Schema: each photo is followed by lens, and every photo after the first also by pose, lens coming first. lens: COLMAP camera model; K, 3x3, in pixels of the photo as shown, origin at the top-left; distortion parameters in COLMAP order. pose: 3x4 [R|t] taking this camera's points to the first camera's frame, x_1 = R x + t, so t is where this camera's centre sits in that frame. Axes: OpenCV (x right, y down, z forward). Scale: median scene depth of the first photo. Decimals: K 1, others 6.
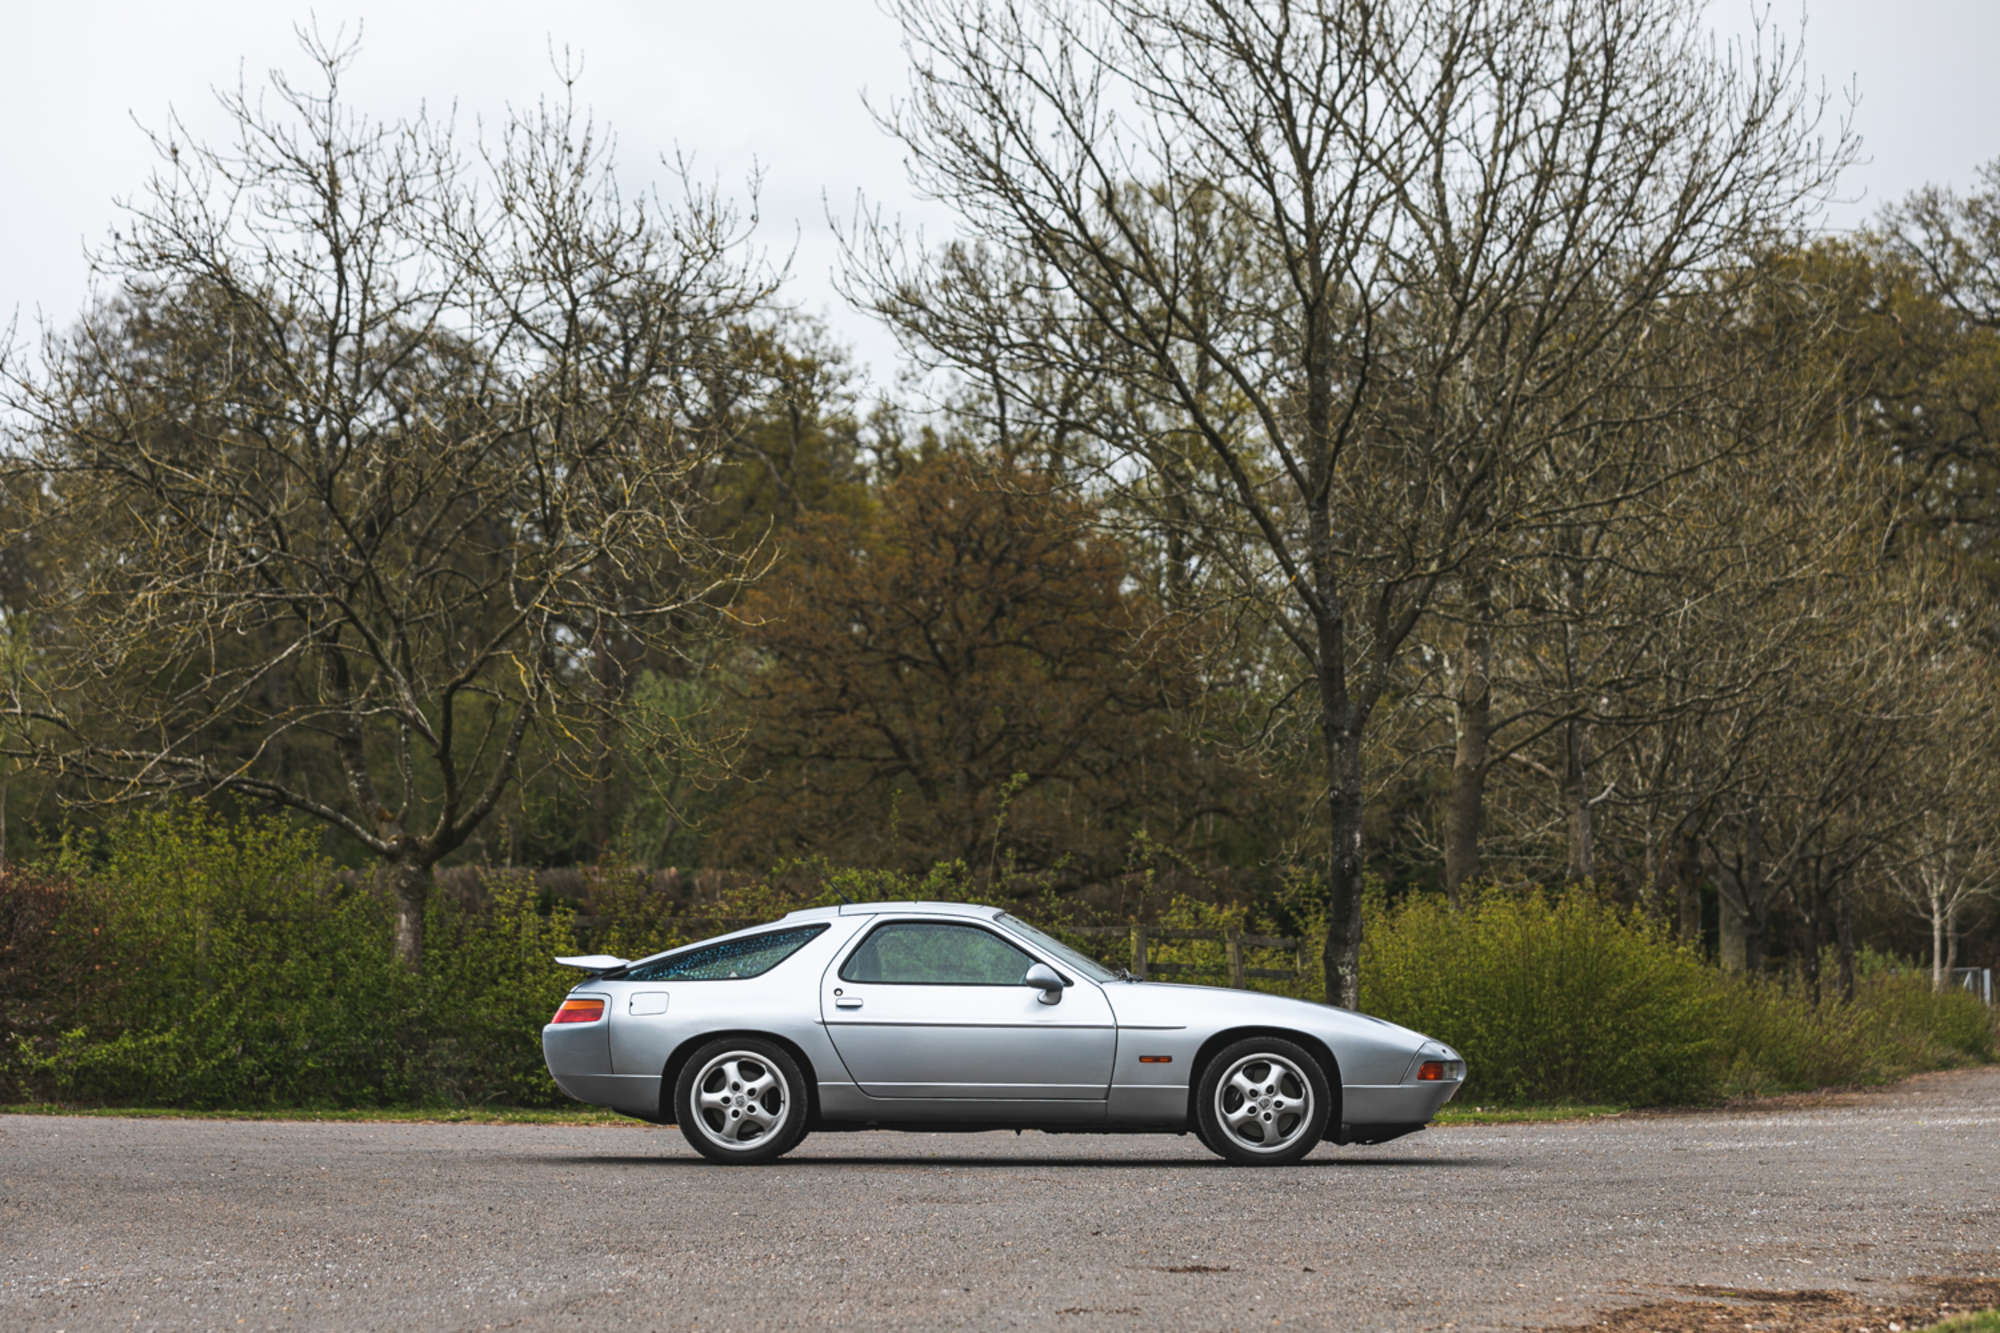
lens RADIAL K [[5100.0, 0, 1000.6], [0, 5100.0, 668.5], [0, 0, 1]] dist [0.062316, 0.000000]
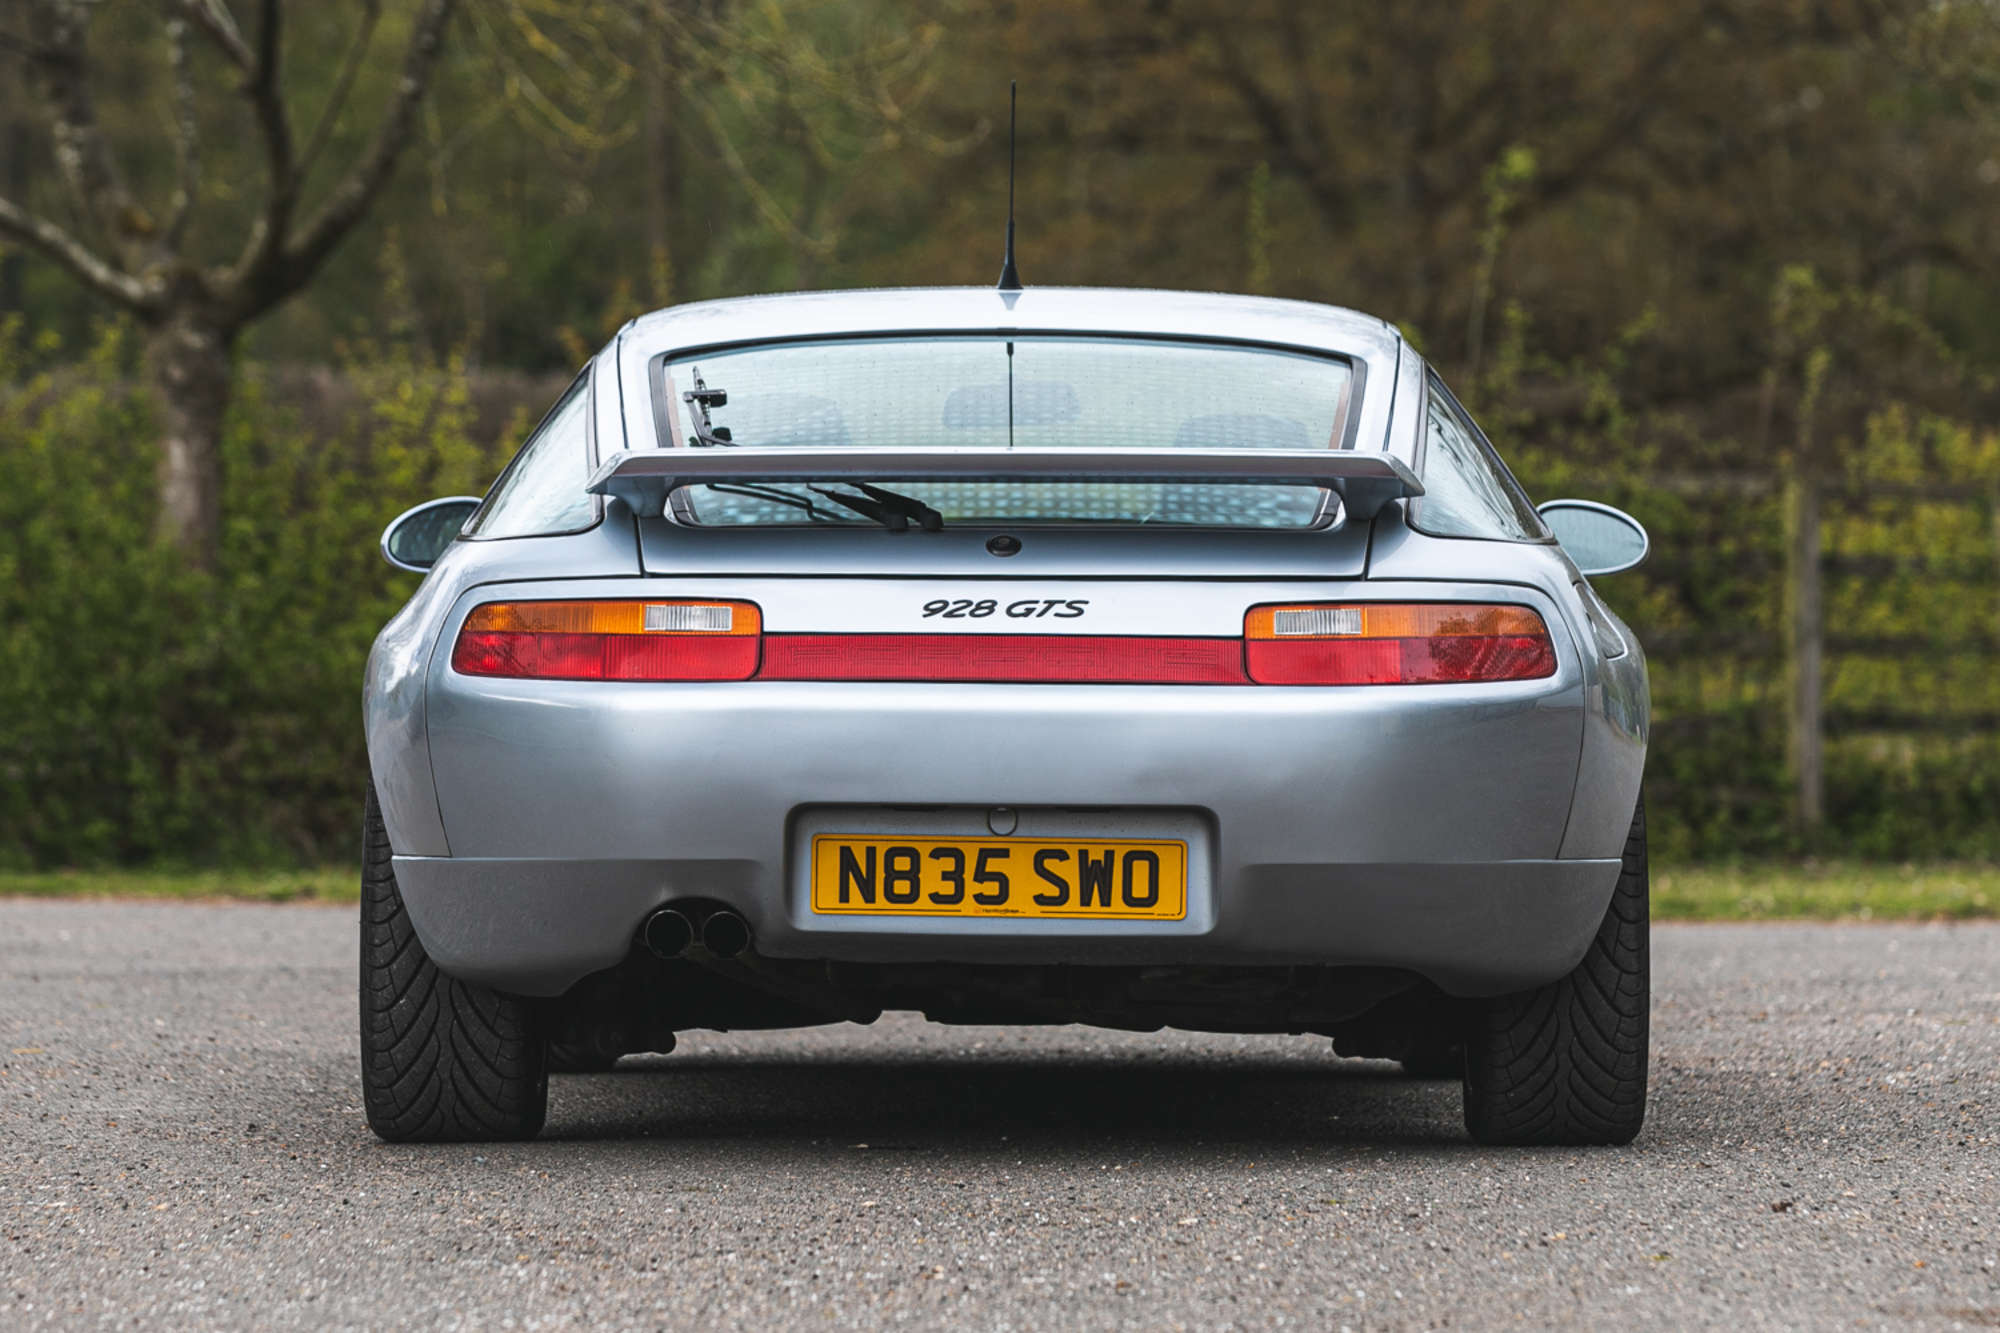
lens RADIAL K [[8064.5, 0, 999.1], [0, 8064.5, 665.7], [0, 0, 1]] dist [-0.065418, 0.000000]
pose [[0.998543, 0.001306, -0.053939, -0.005703], [0.002078, 0.998035, 0.062629, 0.023392], [0.053915, -0.062650, 0.996578, 0.291456]]
